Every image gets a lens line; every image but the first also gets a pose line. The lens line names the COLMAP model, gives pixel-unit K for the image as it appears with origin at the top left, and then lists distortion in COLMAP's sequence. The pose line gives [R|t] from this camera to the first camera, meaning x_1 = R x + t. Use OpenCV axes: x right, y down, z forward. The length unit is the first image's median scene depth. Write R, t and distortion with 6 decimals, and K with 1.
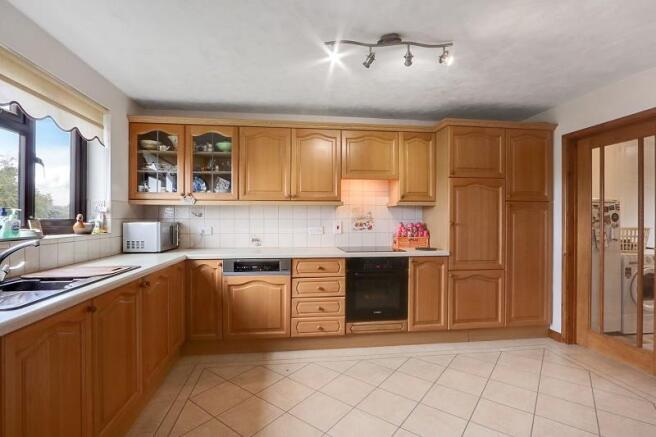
lens RADIAL K [[307.8, 0, 328.0], [0, 307.8, 218.5], [0, 0, 1]] dist [-0.027387, 0.000238]
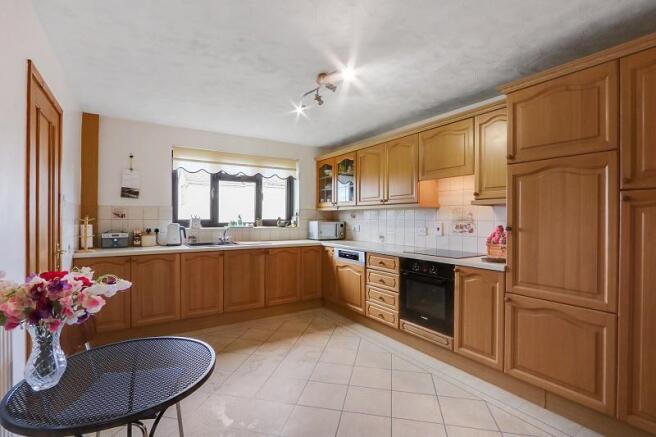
lens RADIAL K [[307.8, 0, 328.0], [0, 307.8, 218.5], [0, 0, 1]] dist [-0.027387, 0.000238]
pose [[0.433752, 0.002218, -0.901029, 0.883792], [-0.002017, 0.999997, 0.001491, -0.006158], [0.901030, 0.001171, 0.433756, 0.308312]]
